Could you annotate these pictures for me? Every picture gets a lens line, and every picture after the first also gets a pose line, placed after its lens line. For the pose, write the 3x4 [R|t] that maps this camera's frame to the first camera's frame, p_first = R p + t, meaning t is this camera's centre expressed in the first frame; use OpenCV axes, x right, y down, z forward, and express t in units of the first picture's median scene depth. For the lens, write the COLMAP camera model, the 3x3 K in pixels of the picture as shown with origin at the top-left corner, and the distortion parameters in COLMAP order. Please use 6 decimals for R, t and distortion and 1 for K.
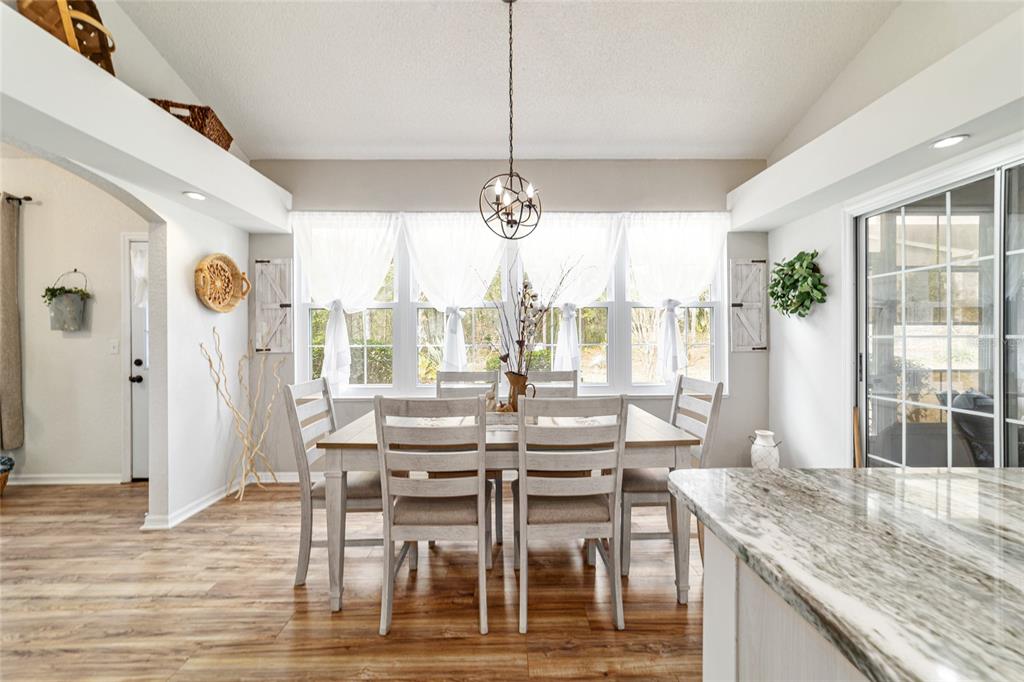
lens RADIAL K [[394.3, 0, 511.8], [0, 394.3, 337.3], [0, 0, 1]] dist [-0.011986, 0.005811]
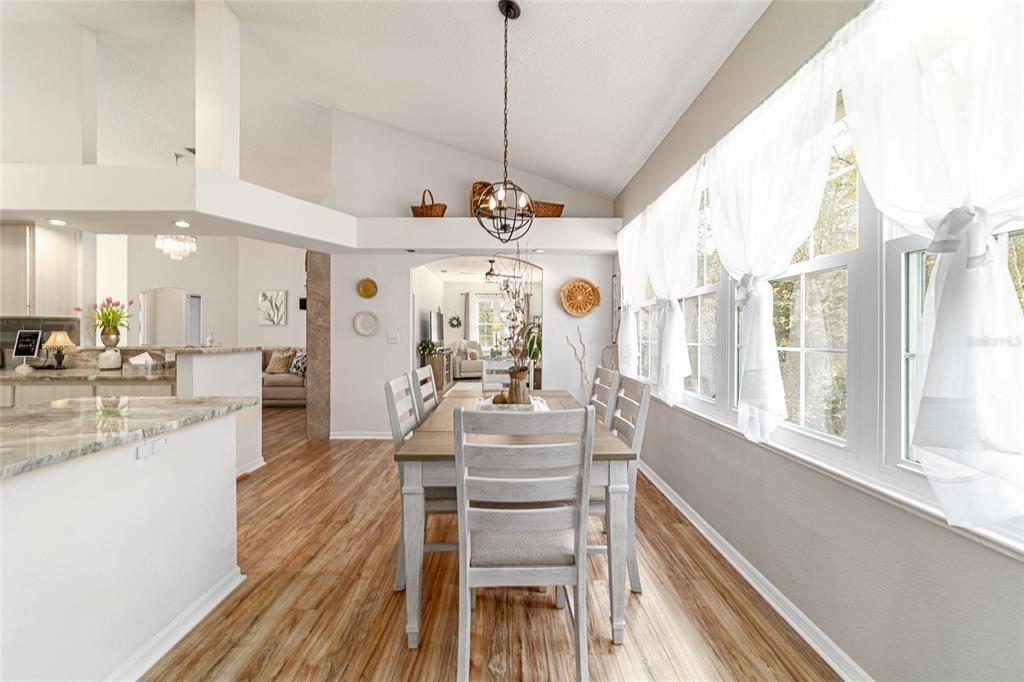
lens RADIAL K [[394.3, 0, 513.6], [0, 394.3, 332.7], [0, 0, 1]] dist [-0.011986, 0.005811]
pose [[-0.000900, 0.002270, -0.999997, 0.738694], [-0.001943, 0.999996, 0.002272, -0.003596], [0.999998, 0.001945, -0.000896, 0.699938]]
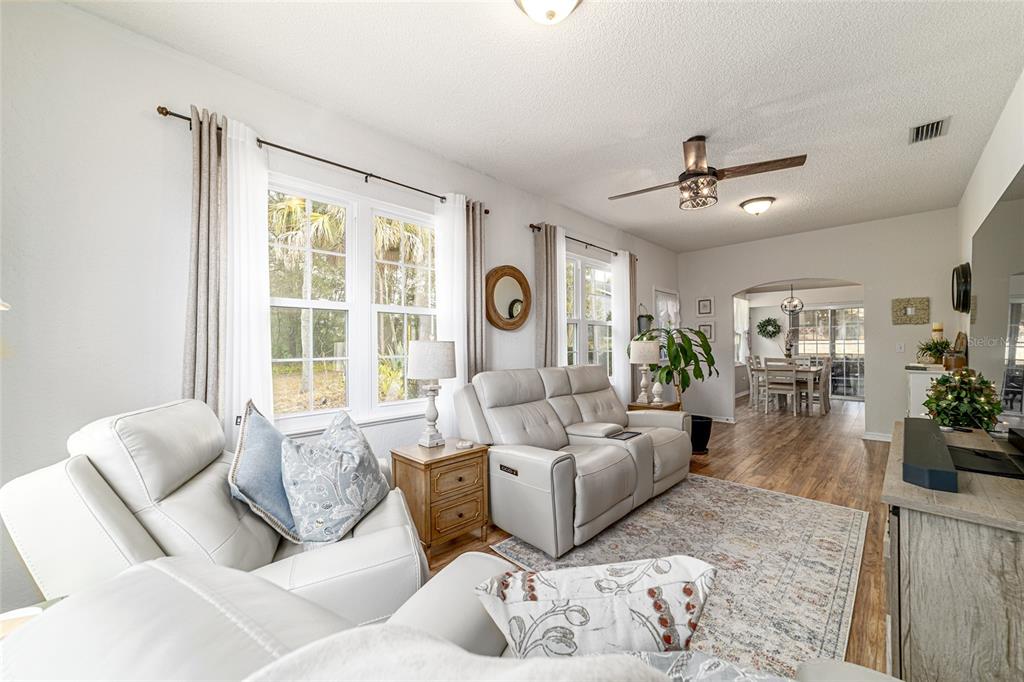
lens RADIAL K [[394.3, 0, 514.8], [0, 394.3, 343.5], [0, 0, 1]] dist [-0.011986, 0.005811]
pose [[0.705060, 0.002695, 0.709142, -2.872474], [0.008888, 0.999881, -0.012636, 0.015327], [-0.709092, 0.015212, 0.704952, 0.203458]]
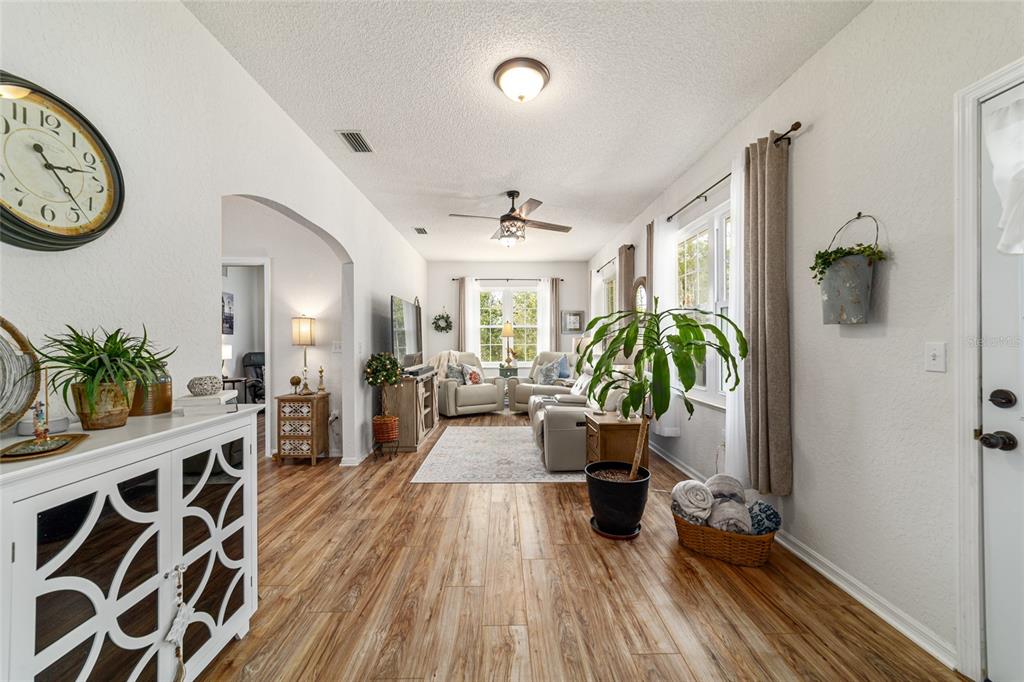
lens RADIAL K [[394.3, 0, 512.1], [0, 394.3, 341.0], [0, 0, 1]] dist [-0.011986, 0.005811]
pose [[0.011496, 0.003909, -0.999926, -0.599032], [0.002637, 0.999989, 0.003939, 0.003472], [0.999930, -0.002682, 0.011486, 0.533404]]
